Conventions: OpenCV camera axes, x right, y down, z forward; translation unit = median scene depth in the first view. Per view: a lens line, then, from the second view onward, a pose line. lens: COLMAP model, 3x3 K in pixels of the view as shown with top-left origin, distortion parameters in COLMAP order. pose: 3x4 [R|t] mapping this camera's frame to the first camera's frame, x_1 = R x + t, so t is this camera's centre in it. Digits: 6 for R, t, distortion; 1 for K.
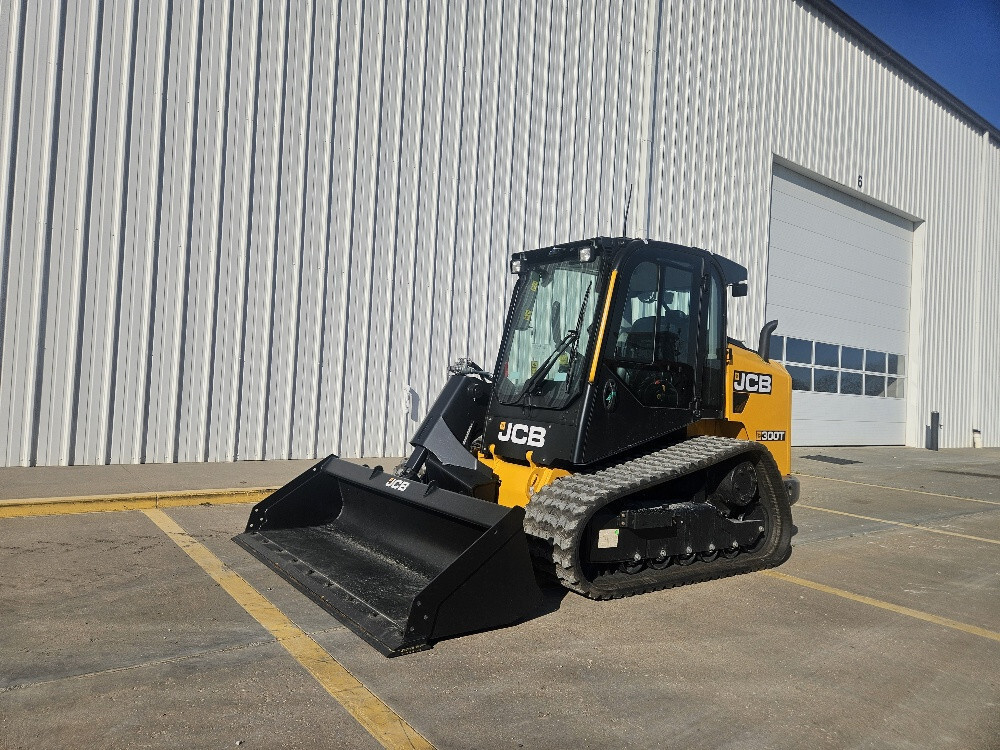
lens RADIAL K [[672.9, 0, 488.0], [0, 672.9, 356.5], [0, 0, 1]] dist [0.034856, 0.008985]
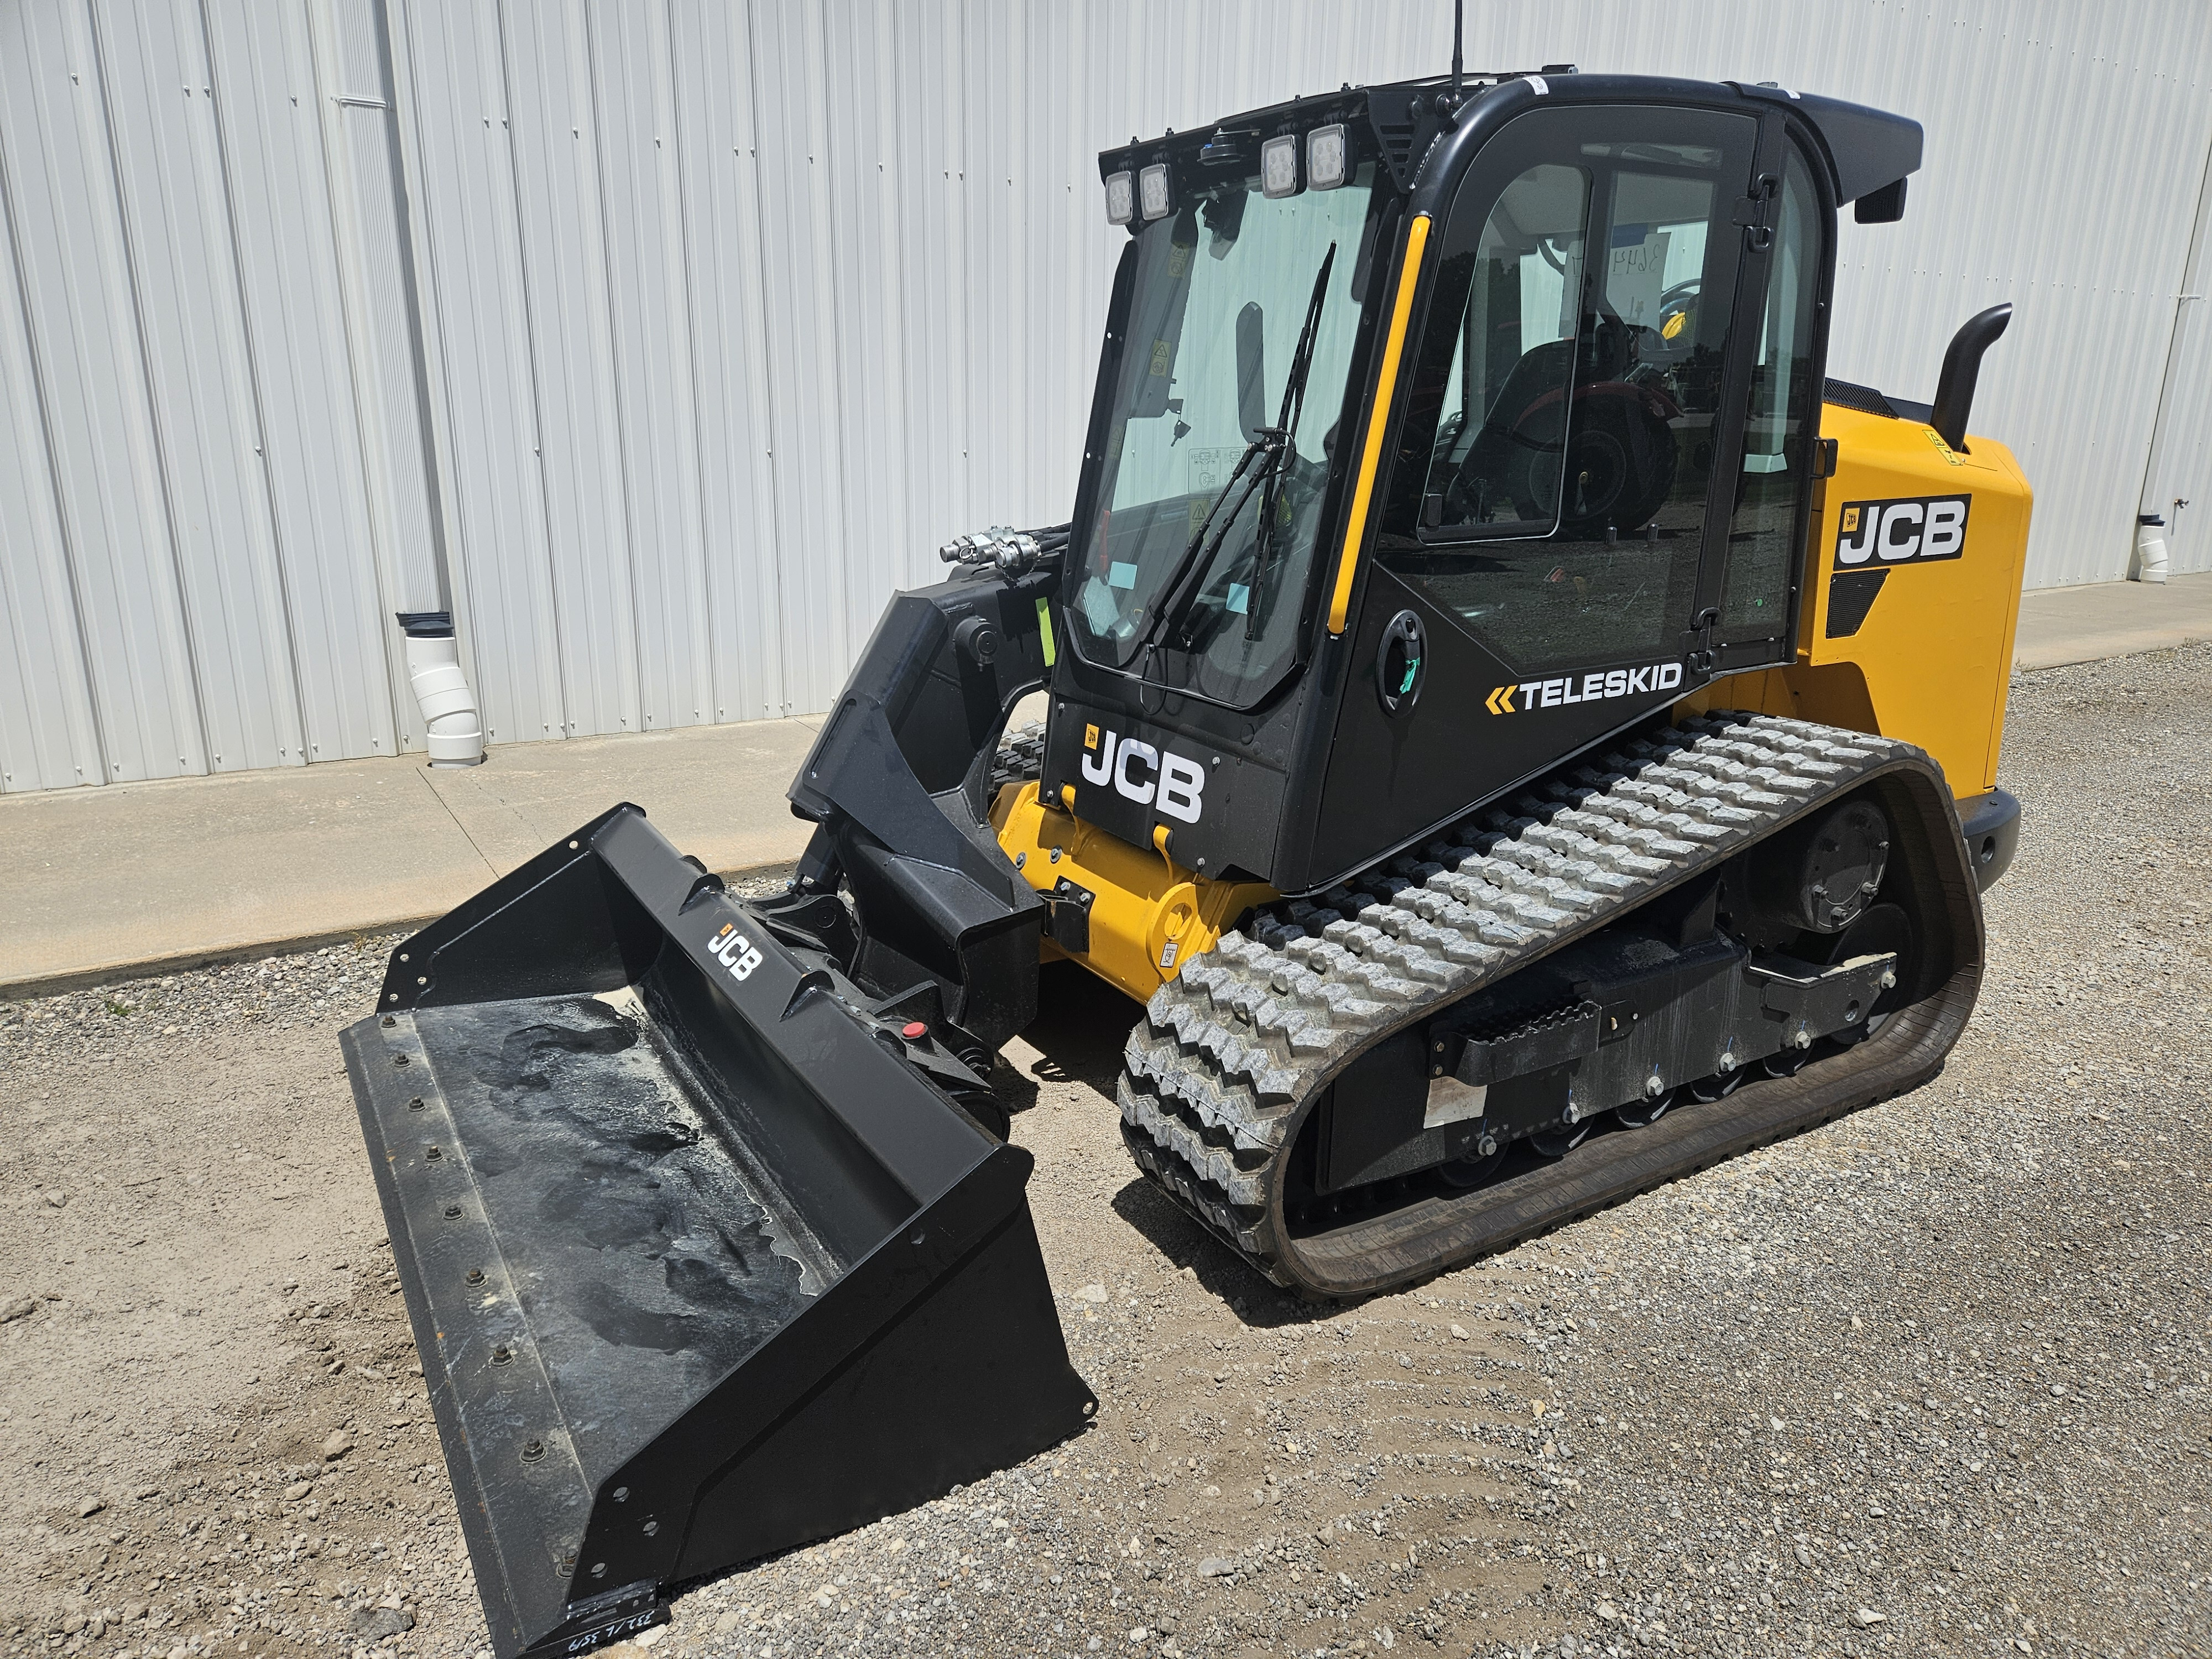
lens RADIAL K [[1488.5, 0, 1111.1], [0, 1488.5, 815.7], [0, 0, 1]] dist [0.034856, 0.008985]
pose [[0.993436, -0.042853, -0.106060, 0.107133], [0.073639, 0.949089, 0.306281, -0.083344], [0.087535, -0.312081, 0.946014, 0.299332]]
